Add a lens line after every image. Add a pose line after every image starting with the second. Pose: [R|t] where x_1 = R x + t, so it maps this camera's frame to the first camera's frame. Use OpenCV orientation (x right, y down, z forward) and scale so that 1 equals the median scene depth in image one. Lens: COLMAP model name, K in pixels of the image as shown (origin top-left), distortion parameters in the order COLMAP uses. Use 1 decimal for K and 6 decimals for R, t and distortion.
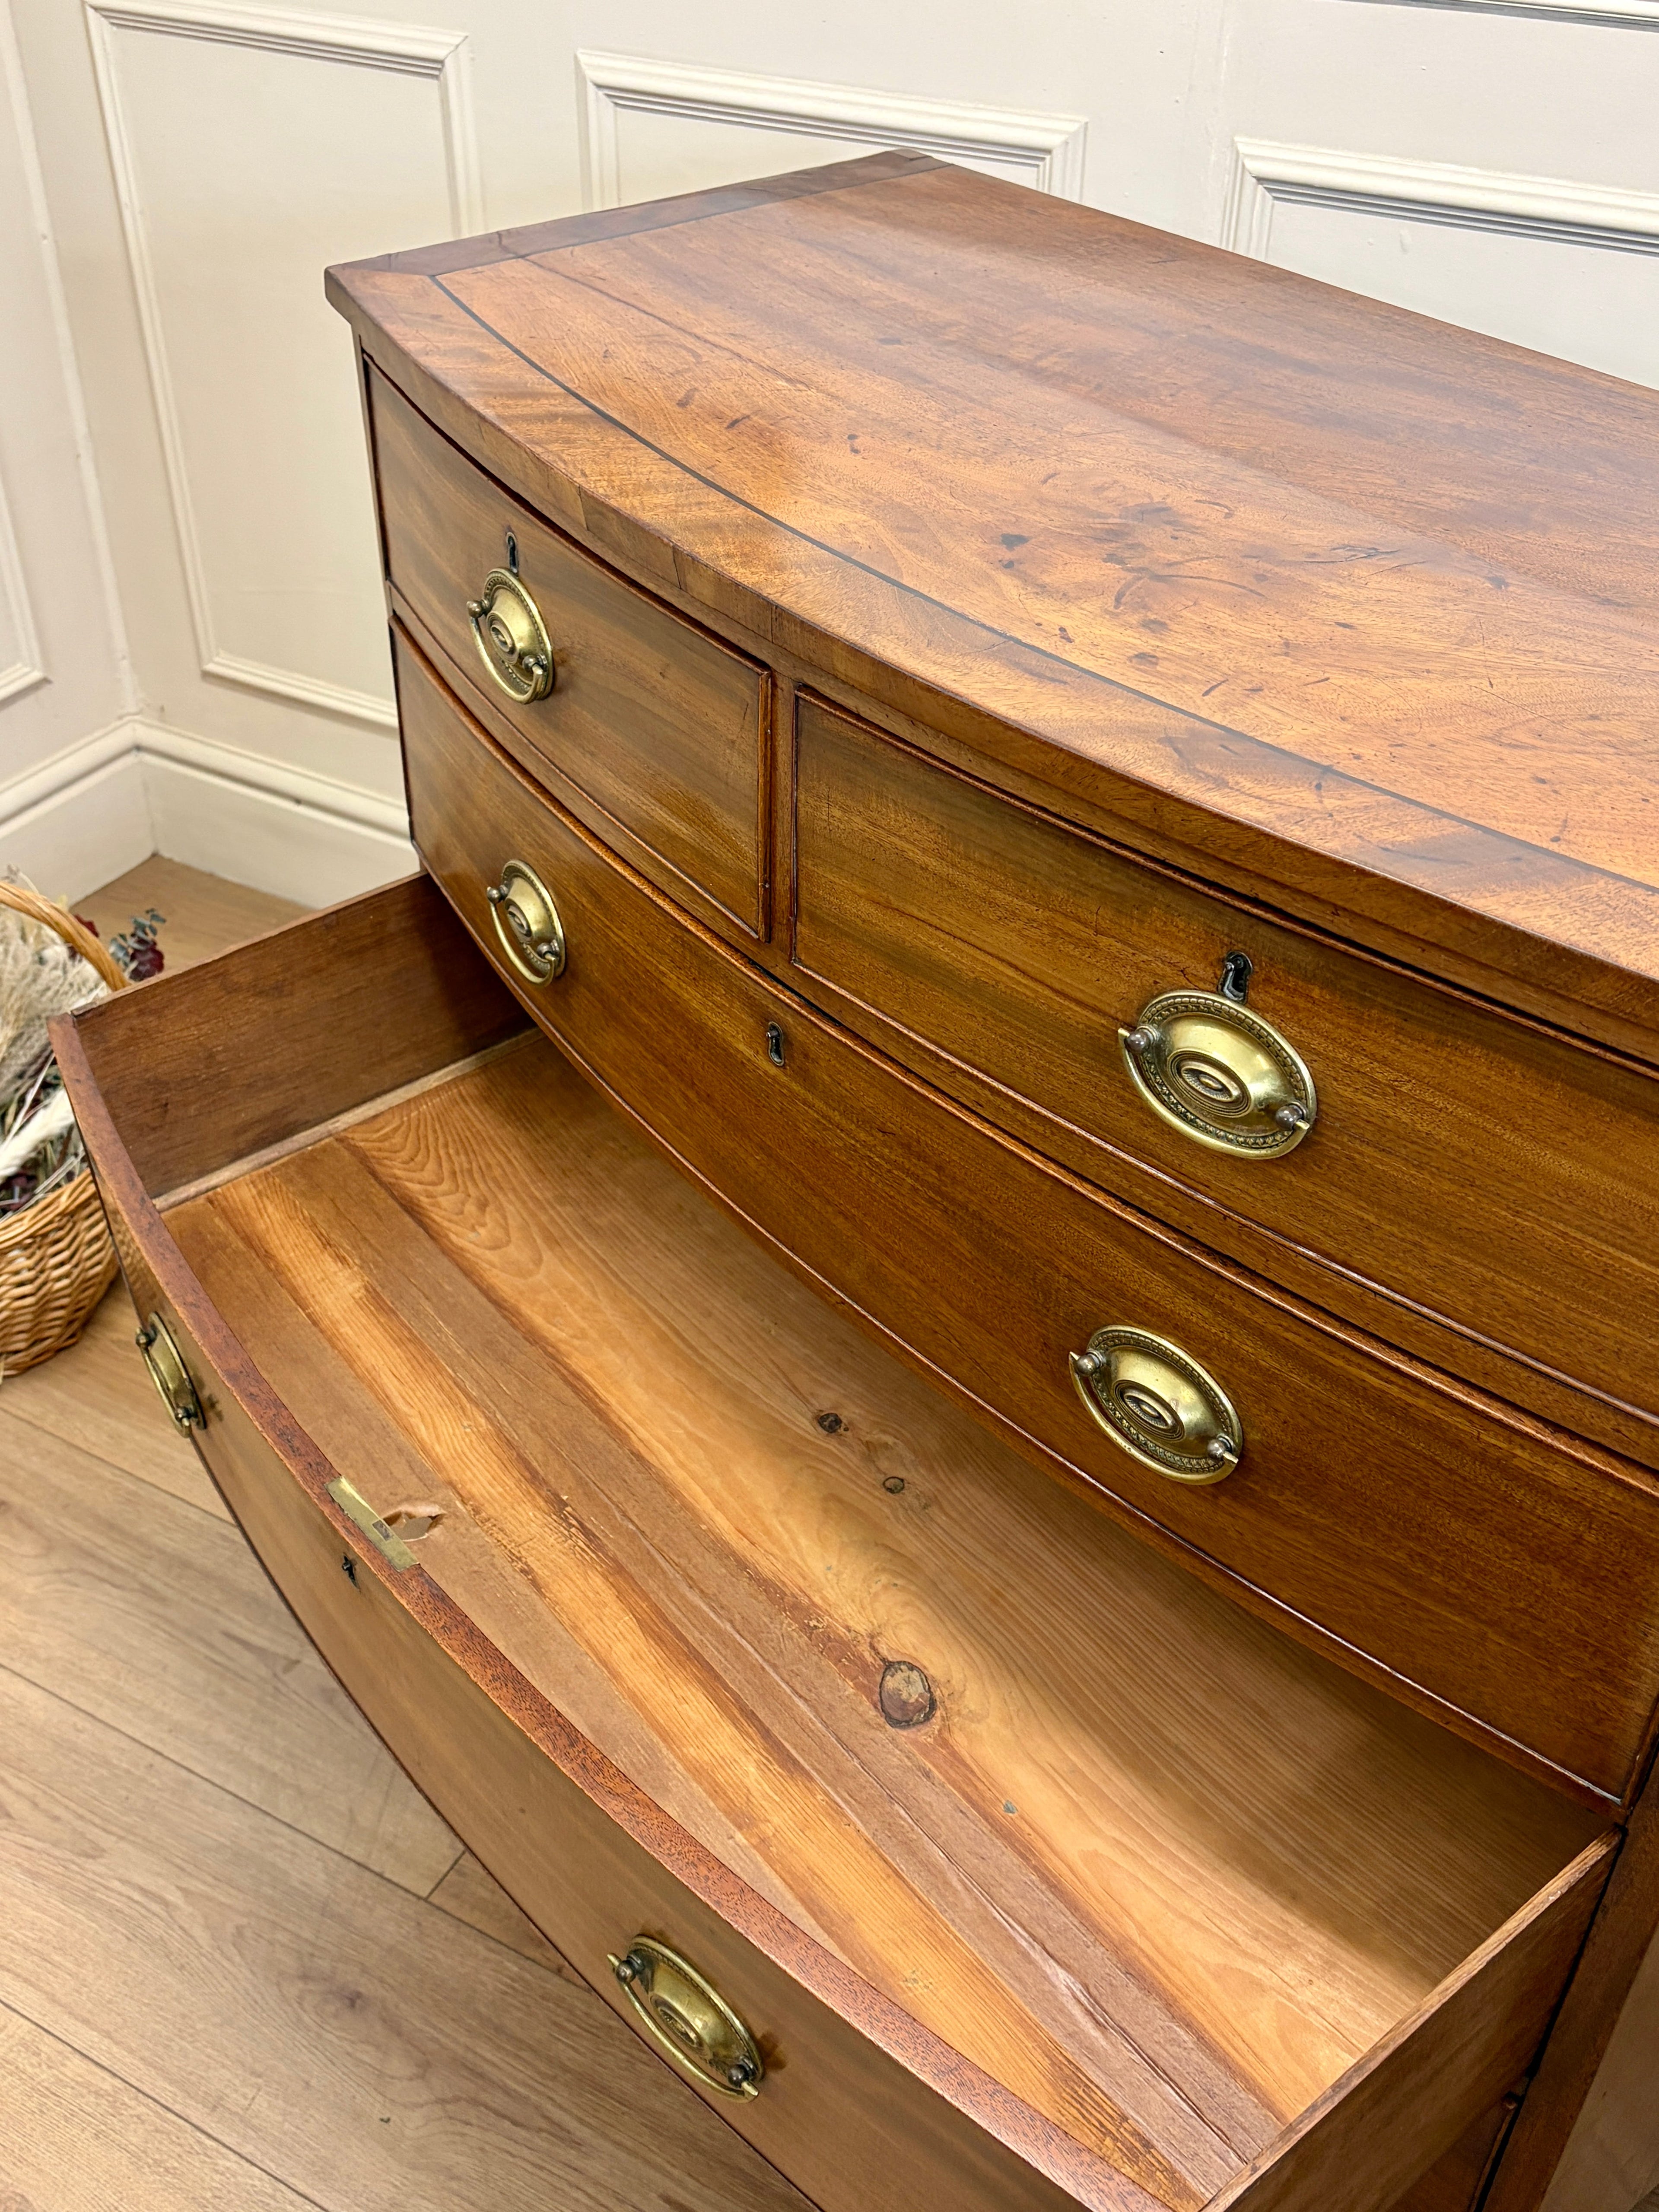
lens RADIAL K [[2135.3, 0, 841.5], [0, 2135.3, 1095.7], [0, 0, 1]] dist [0.075892, 0.000000]
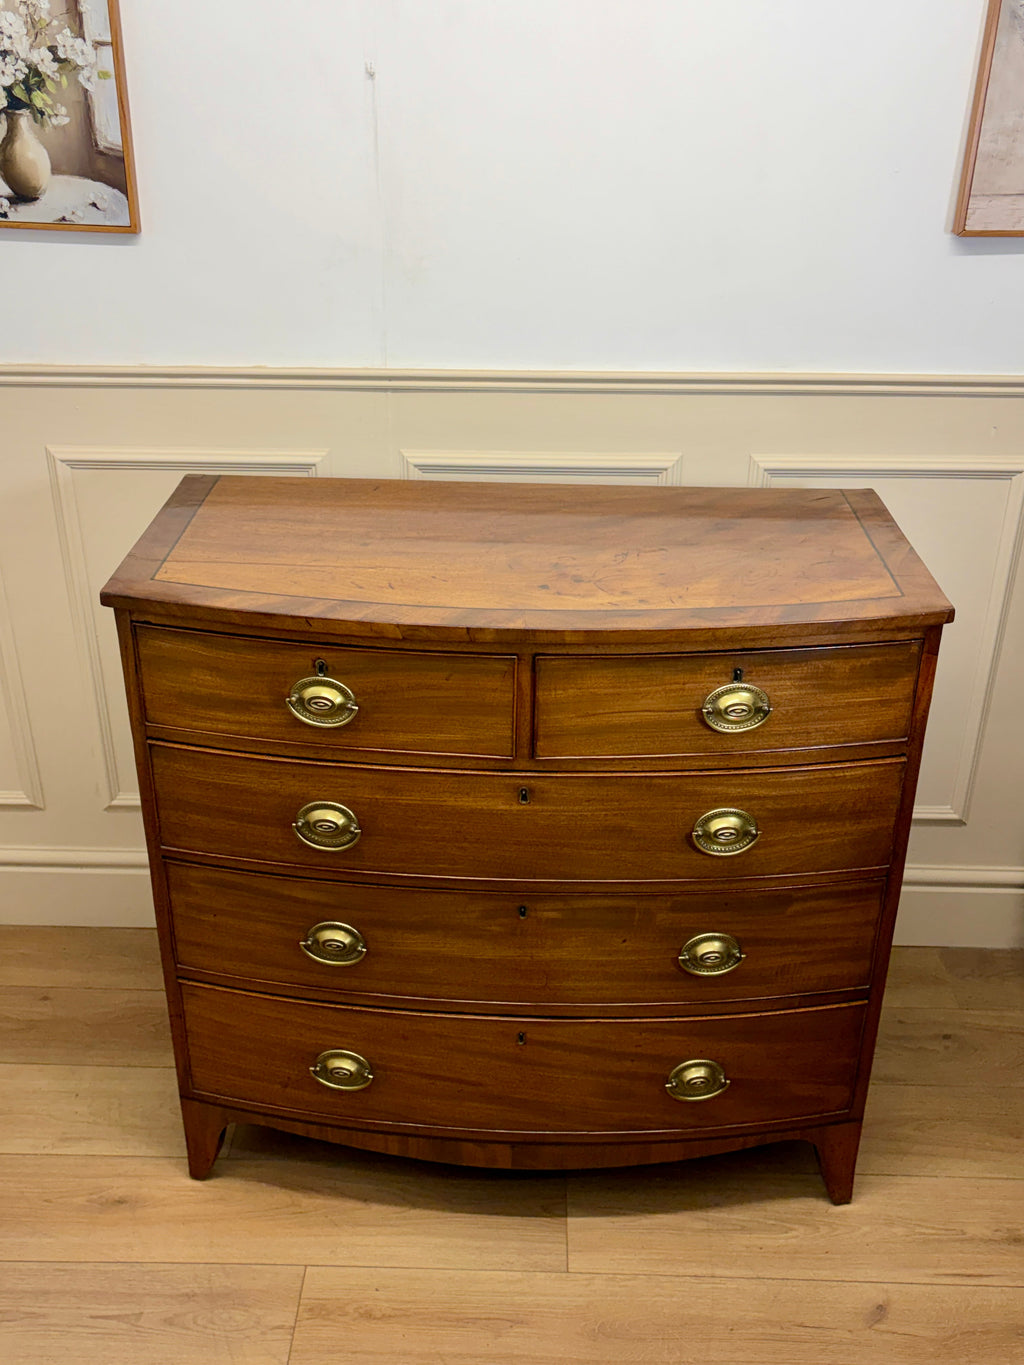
lens RADIAL K [[1317.7, 0, 498.9], [0, 1317.7, 686.7], [0, 0, 1]] dist [0.075892, 0.000000]
pose [[0.653986, -0.355227, 0.667919, -1.189537], [0.453301, 0.890854, 0.029948, -0.227032], [-0.605657, 0.283183, 0.743631, -0.210289]]
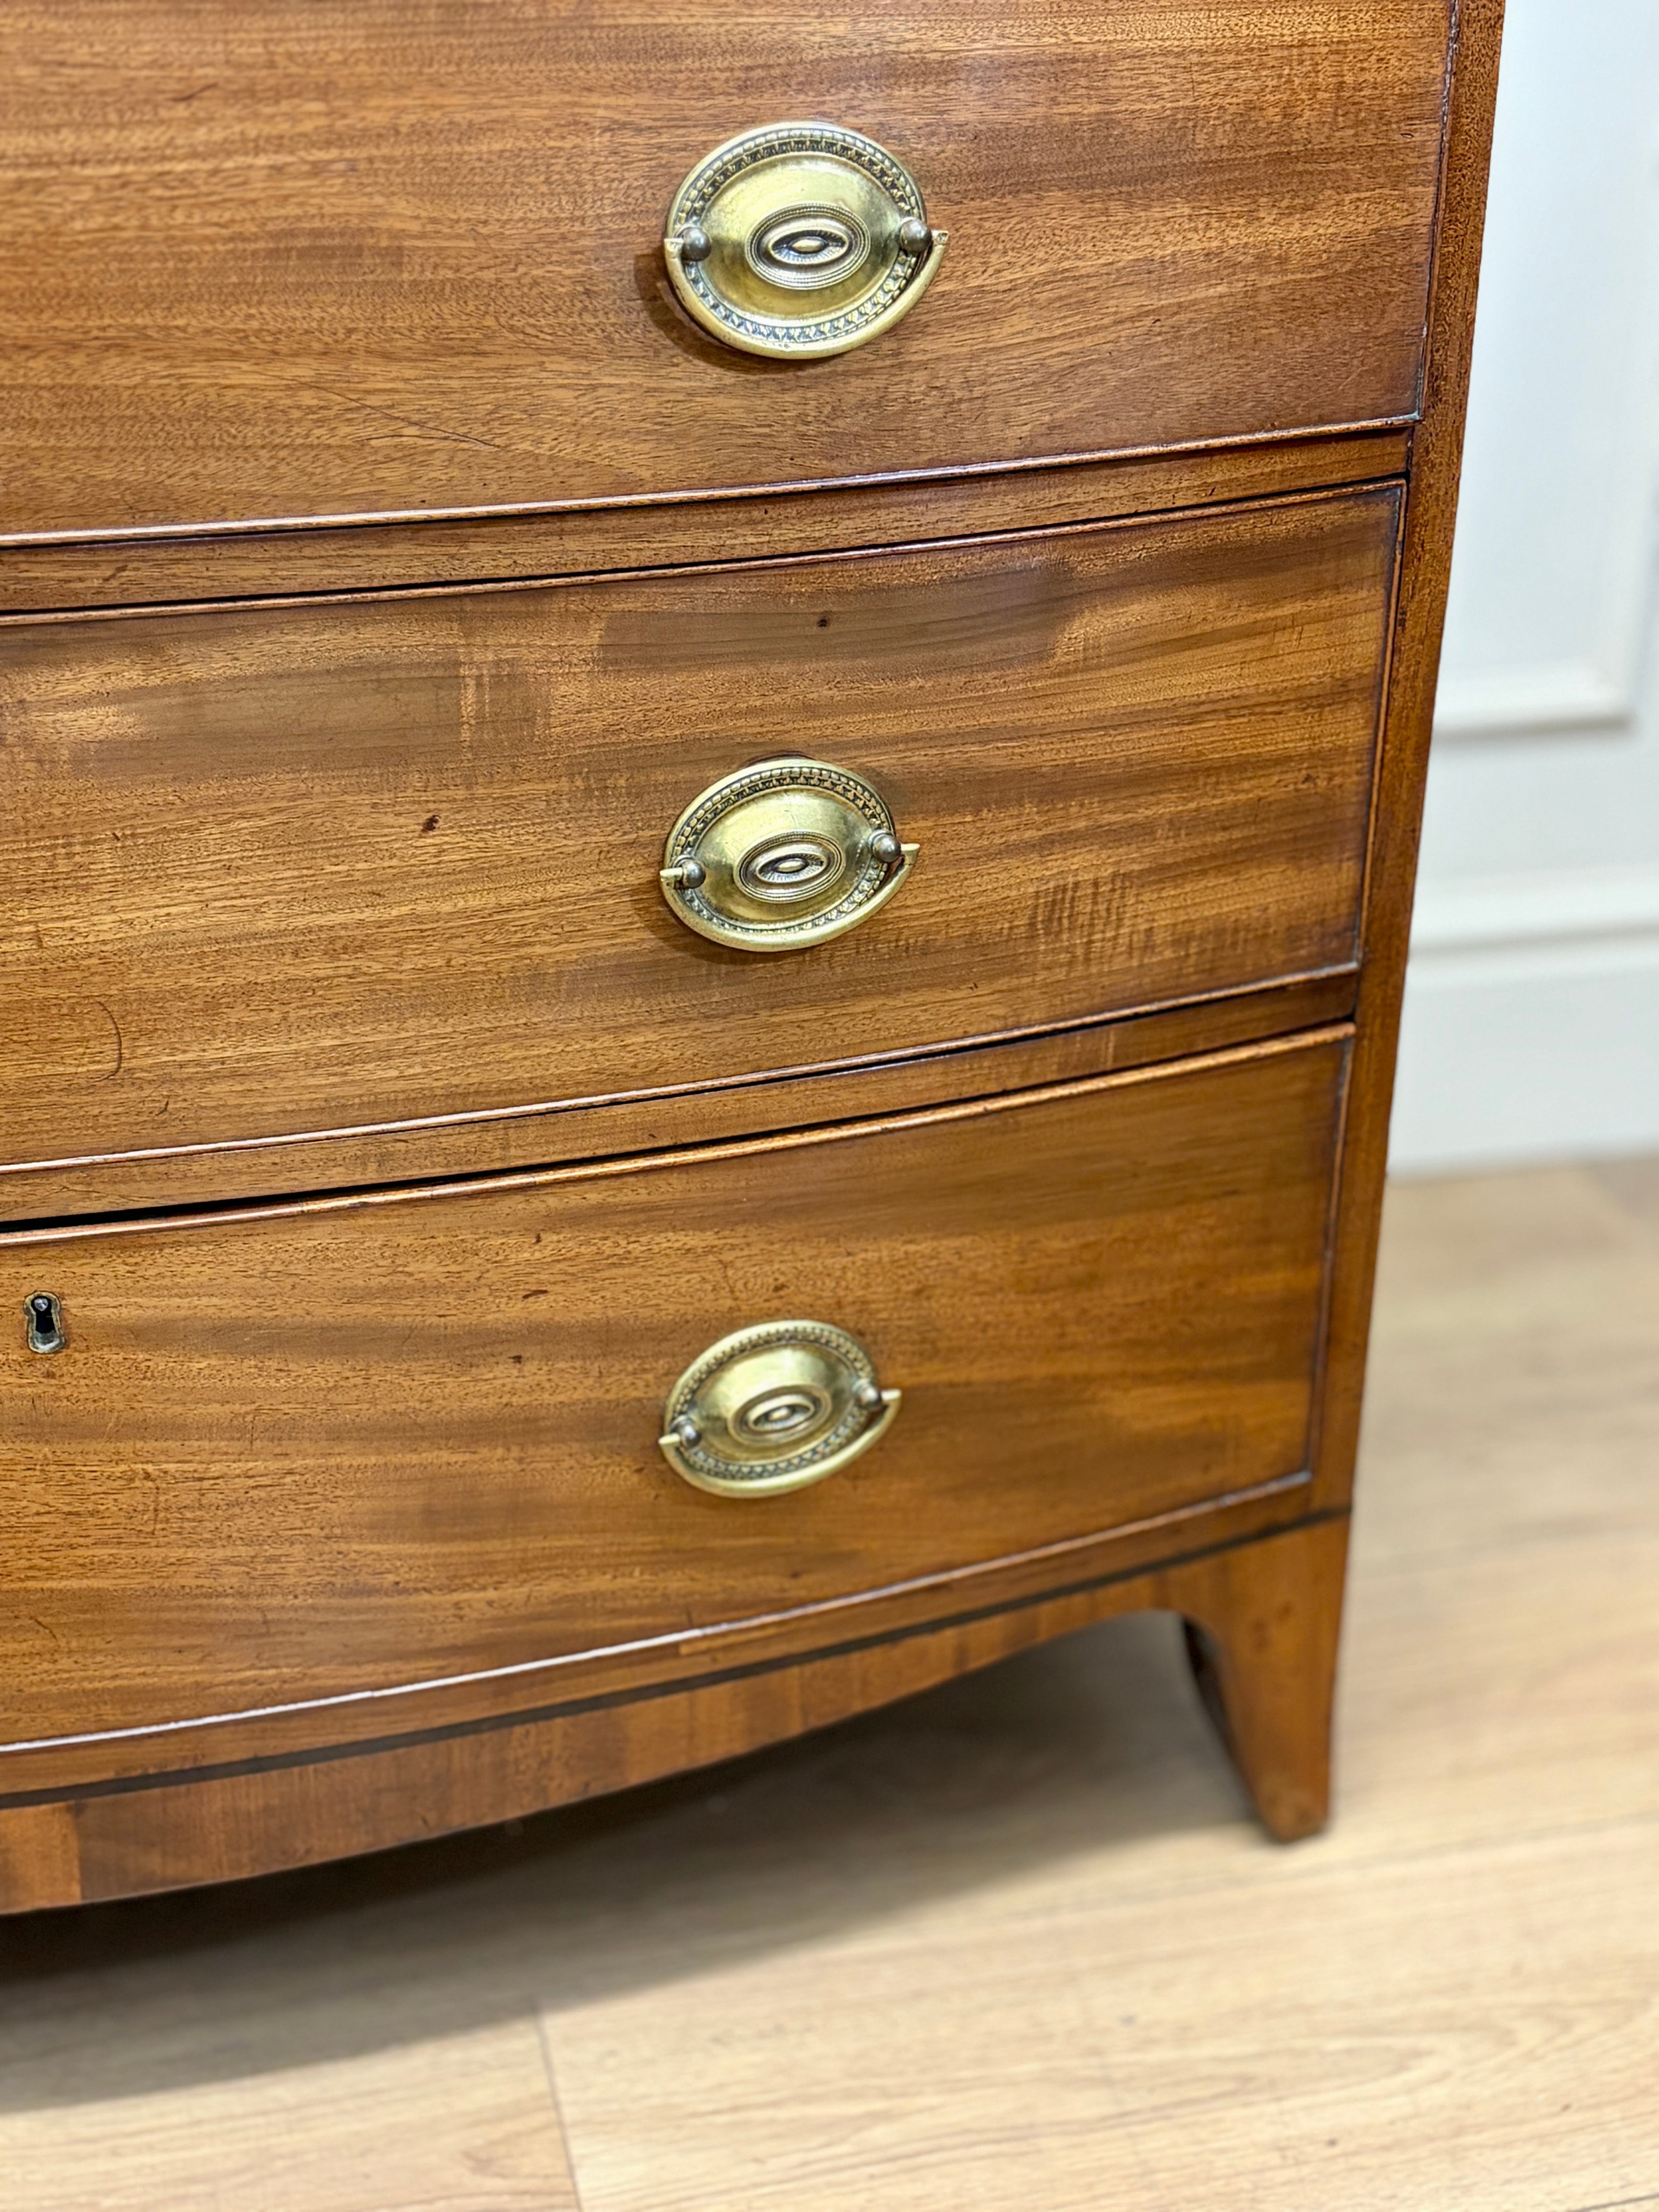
lens RADIAL K [[2995.4, 0, 809.9], [0, 2995.4, 1093.6], [0, 0, 1]] dist [0.038684, 0.000000]
pose [[0.435472, -0.423885, 0.794157, -0.729801], [0.533510, 0.832099, 0.151589, 0.226567], [-0.725073, 0.357678, 0.588503, 0.529810]]
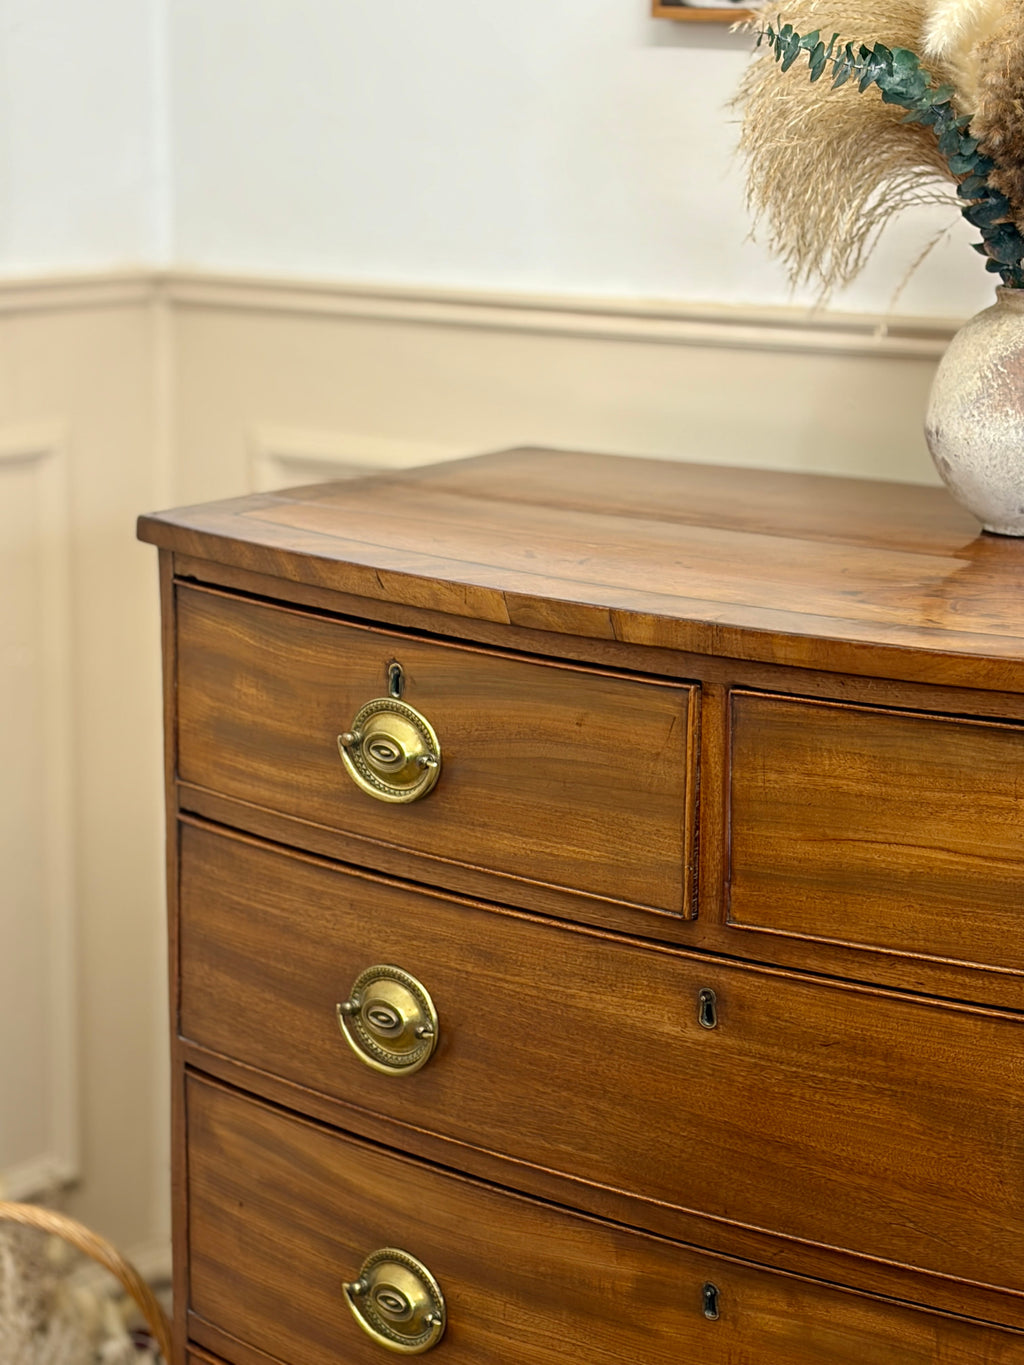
lens RADIAL K [[3231.2, 0, 487.8], [0, 3231.2, 696.6], [0, 0, 1]] dist [0.186123, 0.000000]
pose [[0.973181, -0.063582, 0.221079, -0.611392], [0.149428, 0.905406, -0.397380, 0.588431], [-0.174900, 0.419758, 0.890625, -0.757016]]
